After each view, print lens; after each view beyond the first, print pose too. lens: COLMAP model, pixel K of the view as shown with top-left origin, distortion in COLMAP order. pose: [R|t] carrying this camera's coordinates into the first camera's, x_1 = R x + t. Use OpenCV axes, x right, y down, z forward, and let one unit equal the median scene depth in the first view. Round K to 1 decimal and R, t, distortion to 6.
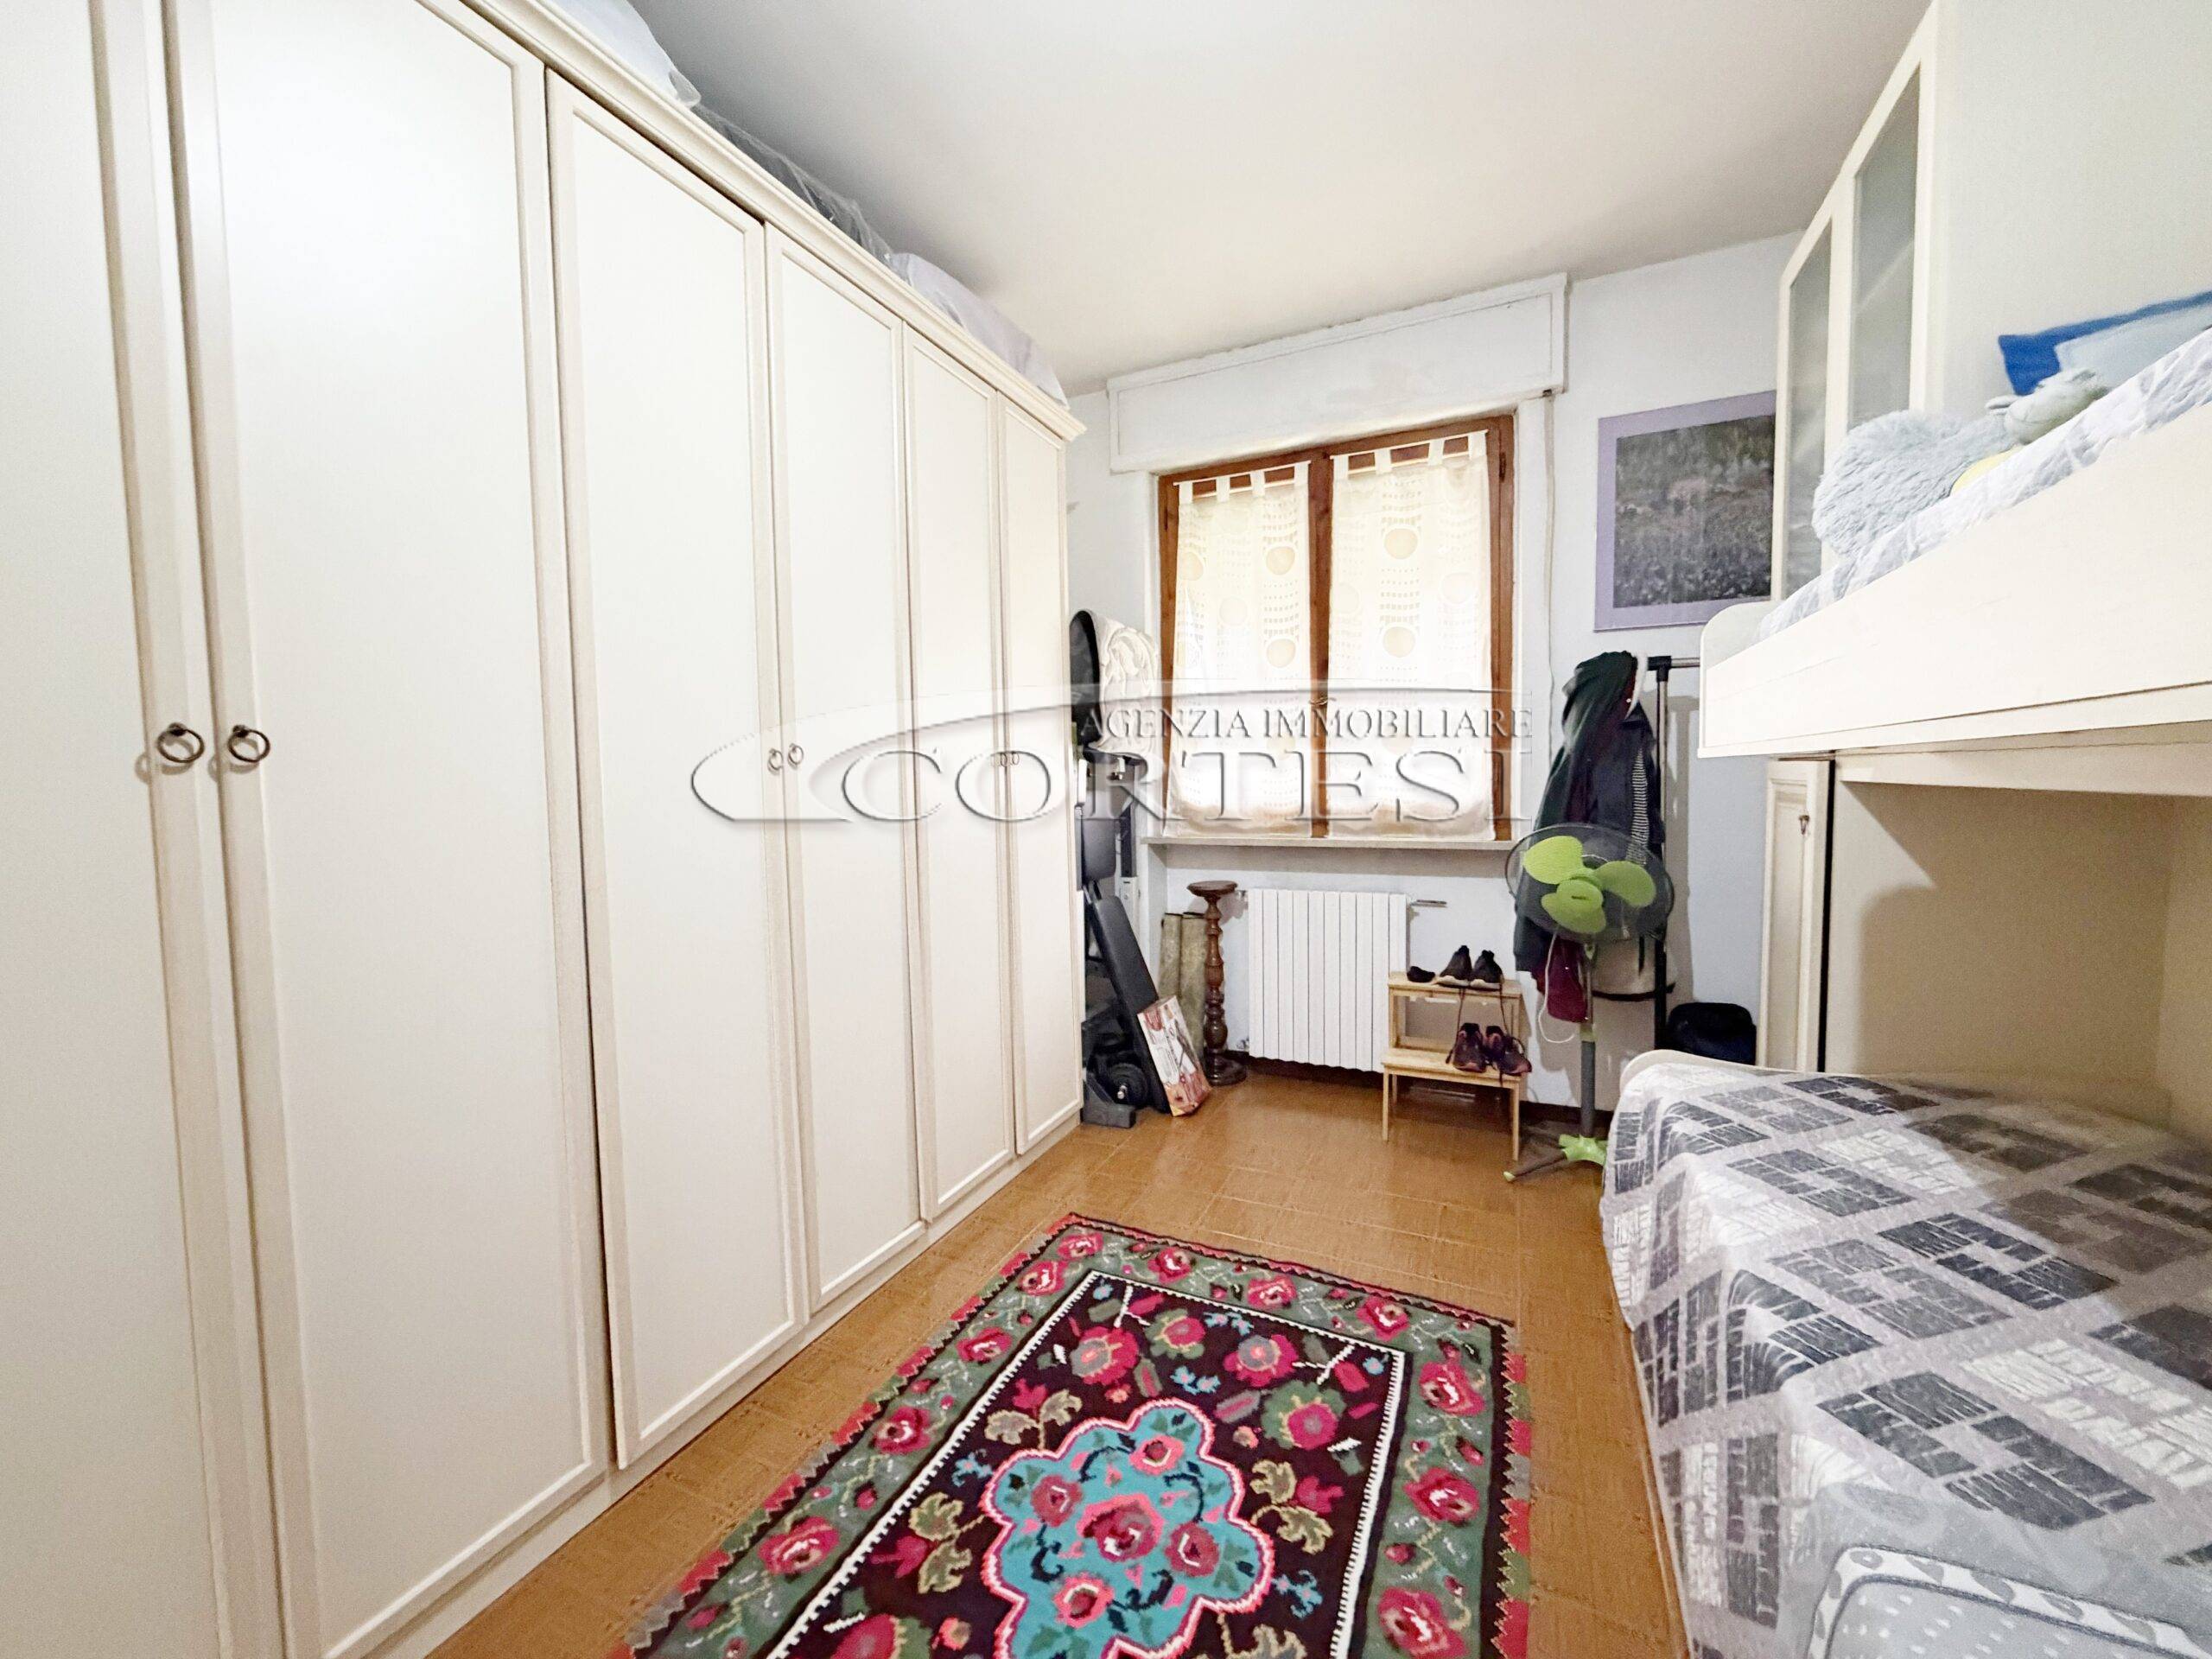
lens RADIAL K [[878.6, 0, 1111.1], [0, 878.6, 825.2], [0, 0, 1]] dist [-0.001184, 0.000309]
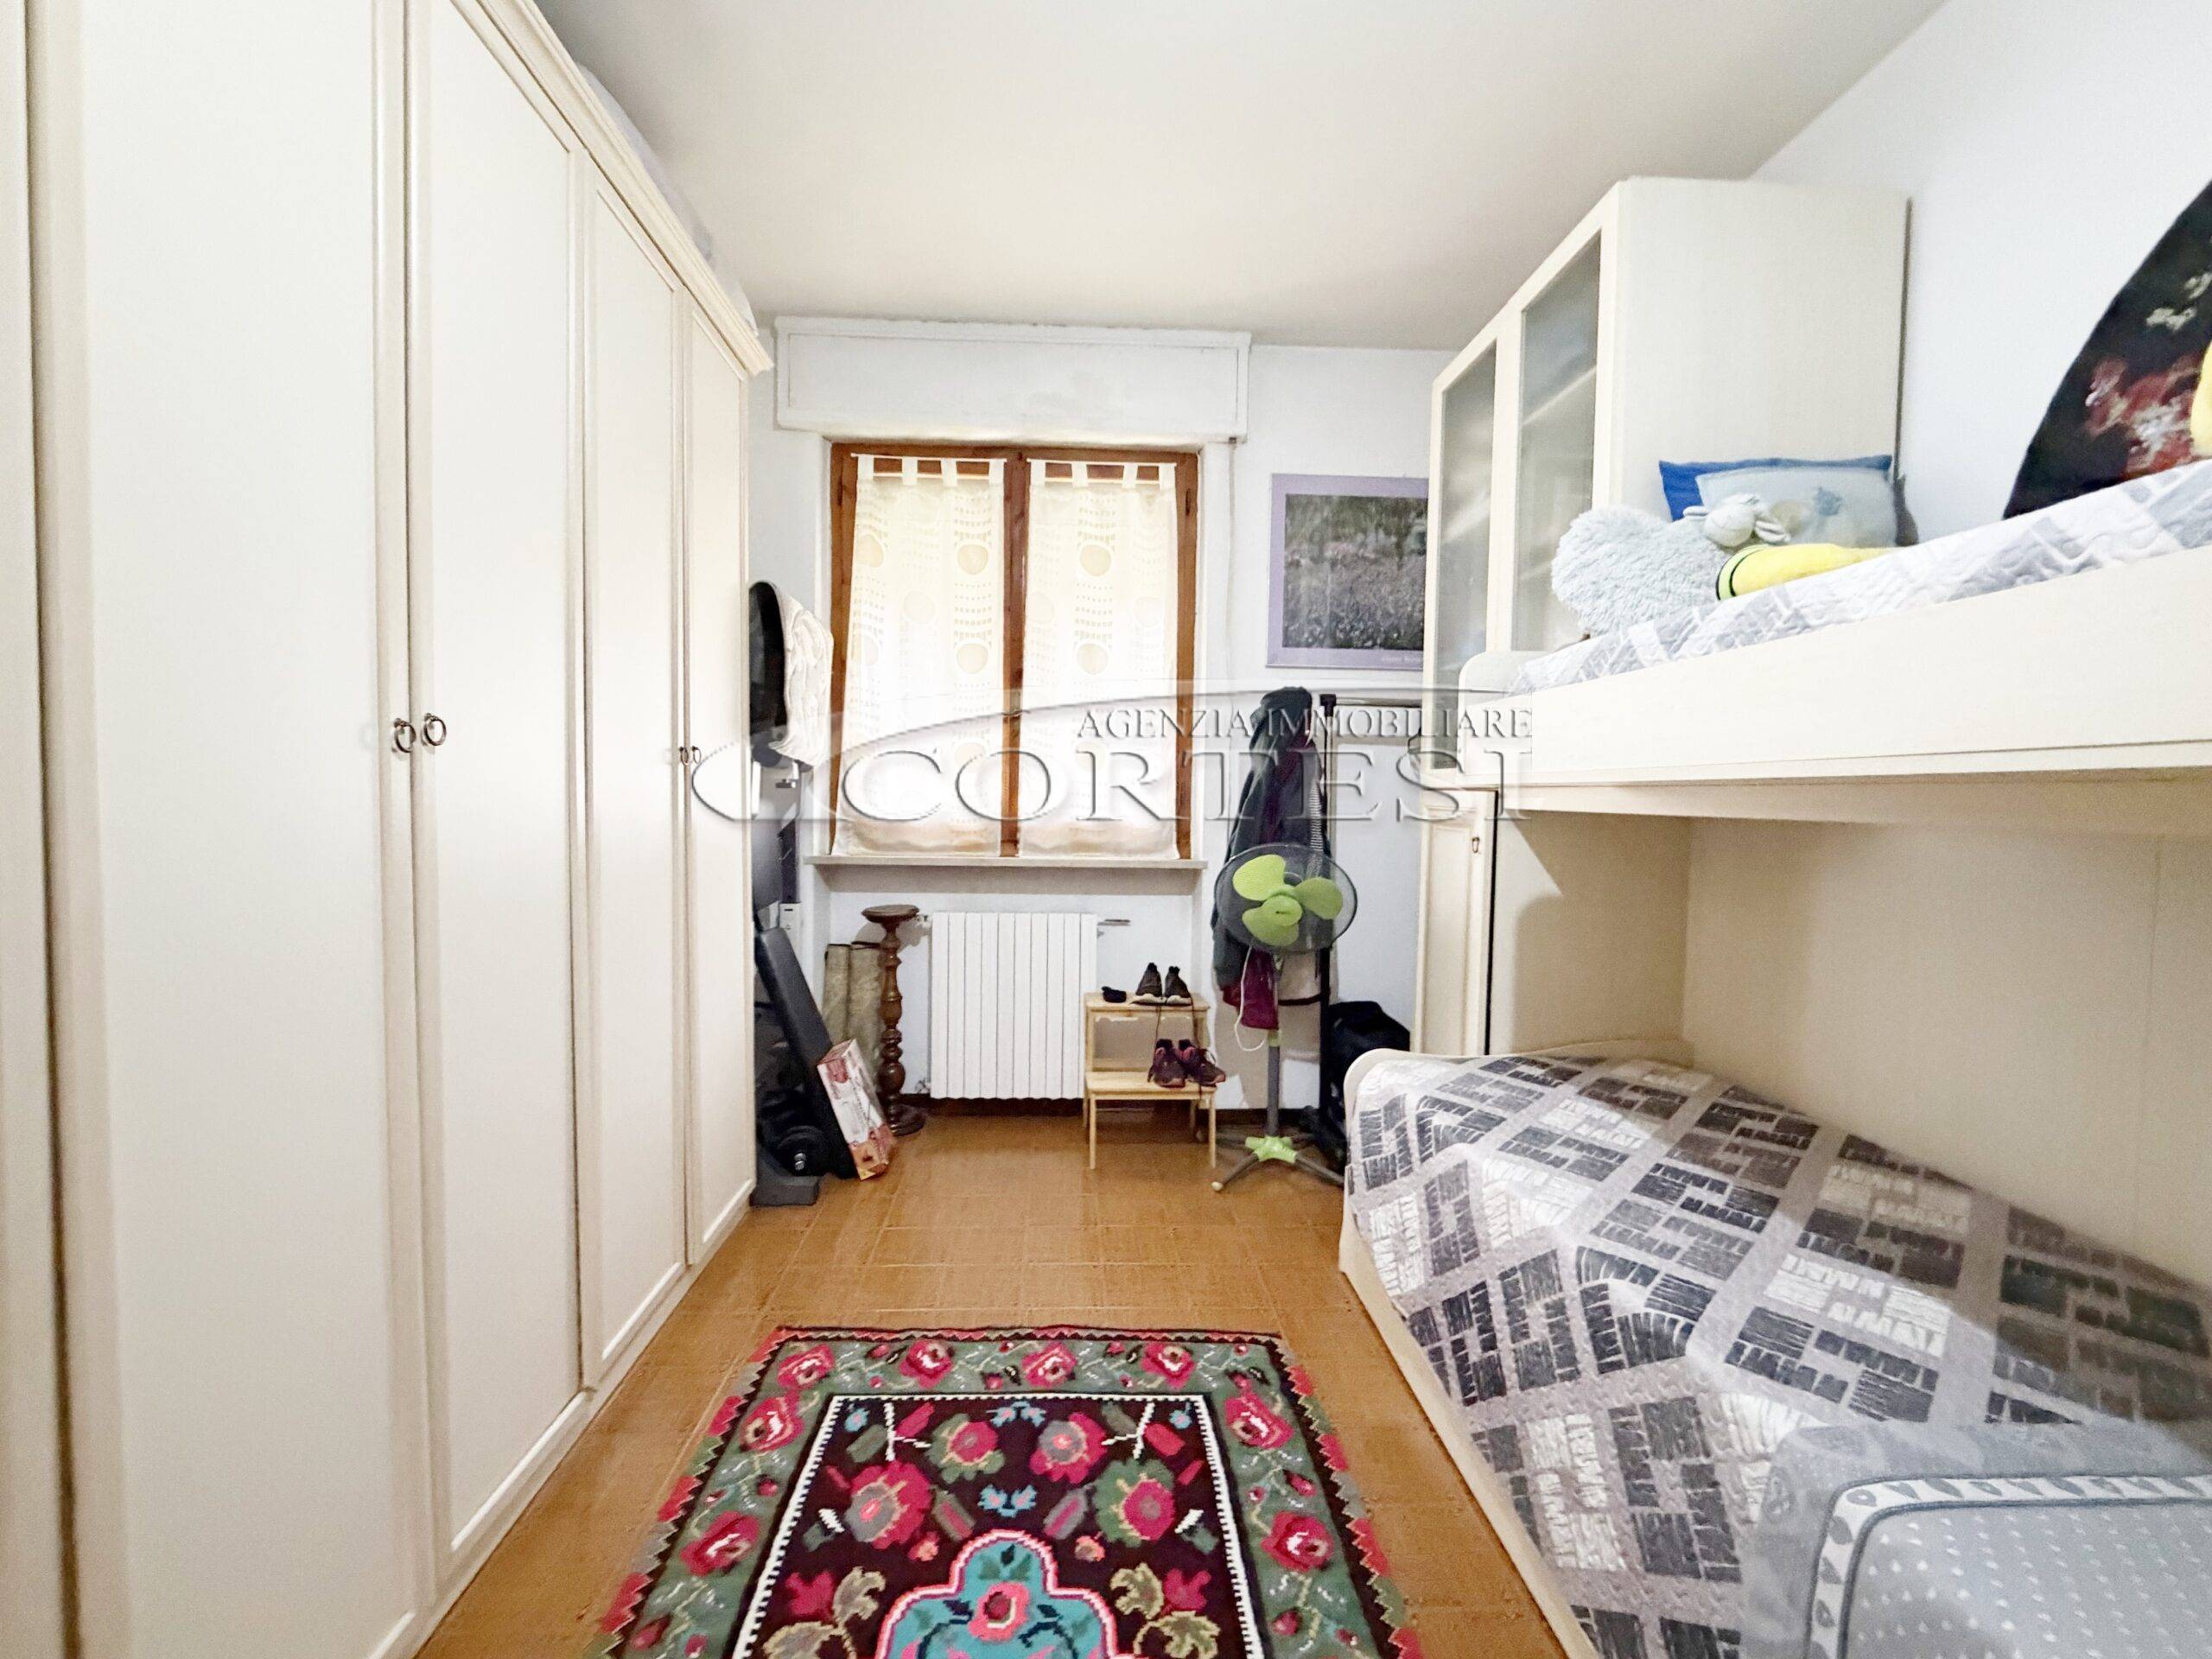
lens RADIAL K [[878.6, 0, 1112.8], [0, 878.6, 839.3], [0, 0, 1]] dist [-0.001184, 0.000309]
pose [[0.882081, 0.005687, 0.471063, -0.229193], [-0.004350, 0.999983, -0.003927, -0.002377], [-0.471078, 0.001415, 0.882091, 0.213768]]
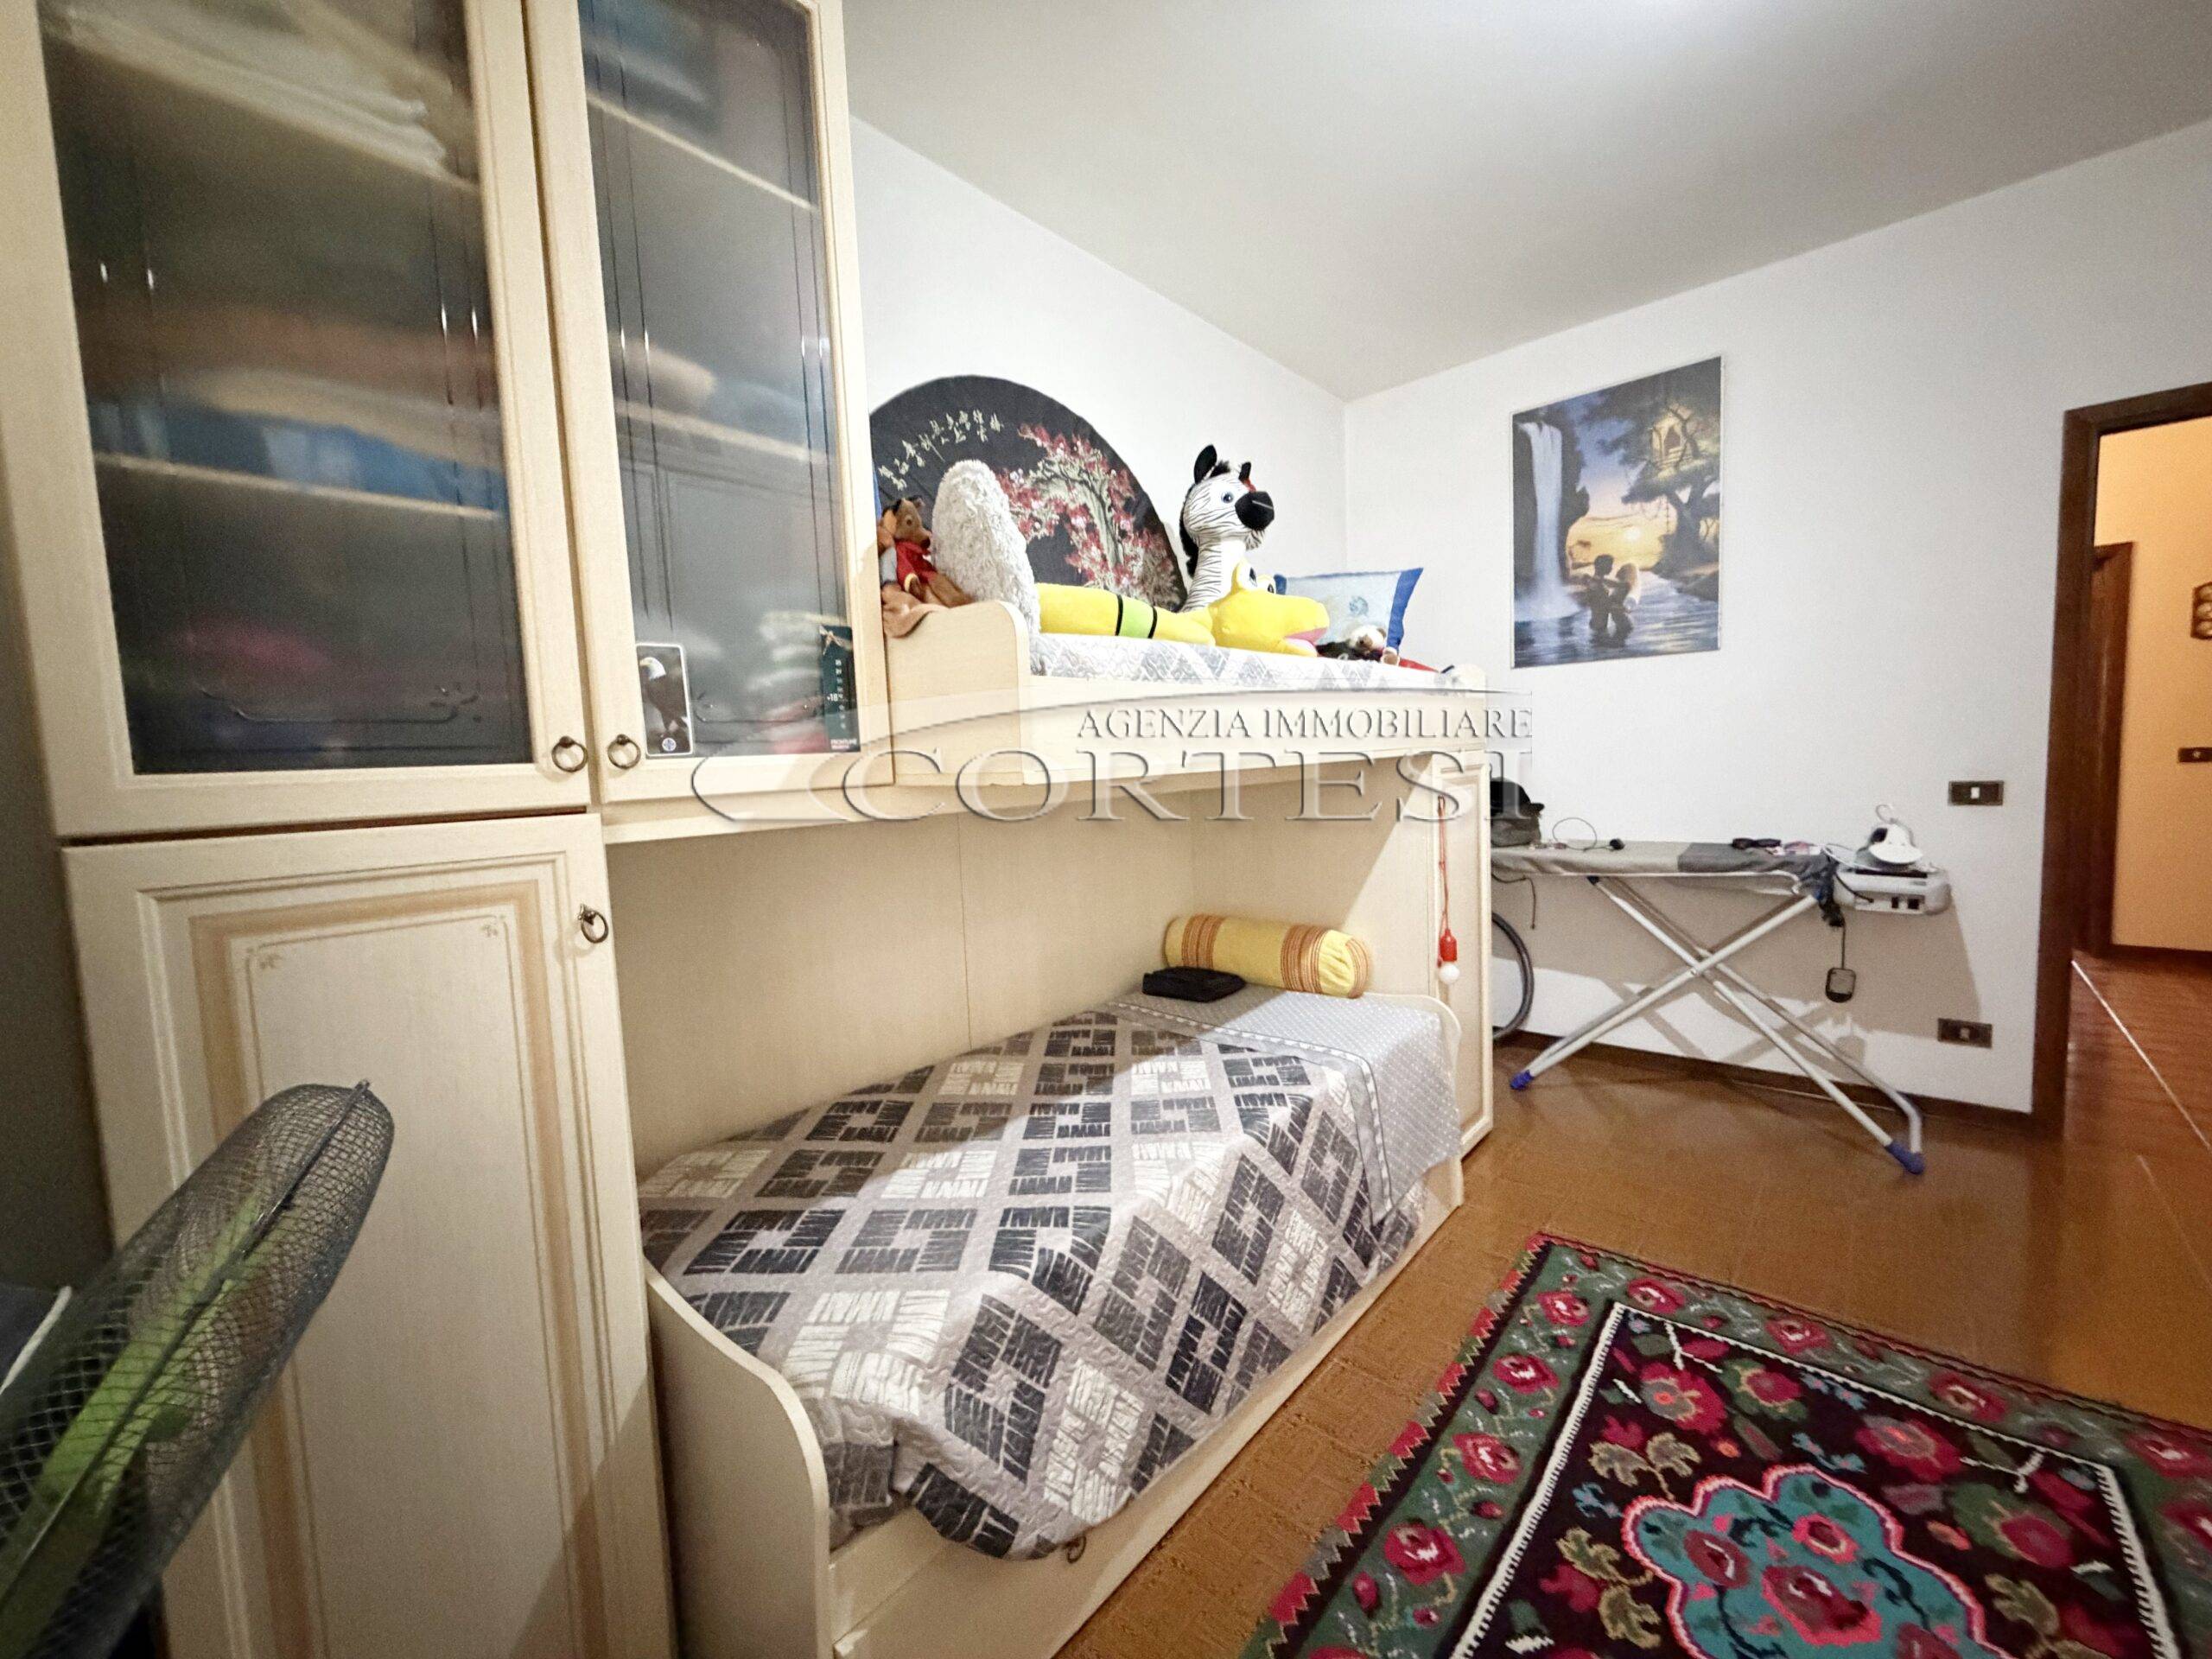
lens RADIAL K [[878.6, 0, 1100.5], [0, 878.6, 825.5], [0, 0, 1]] dist [-0.001184, 0.000309]
pose [[-0.954854, 0.035822, 0.294907, 0.354491], [0.075625, 0.989309, 0.124691, -0.128654], [-0.287287, 0.141364, -0.947355, 1.652500]]
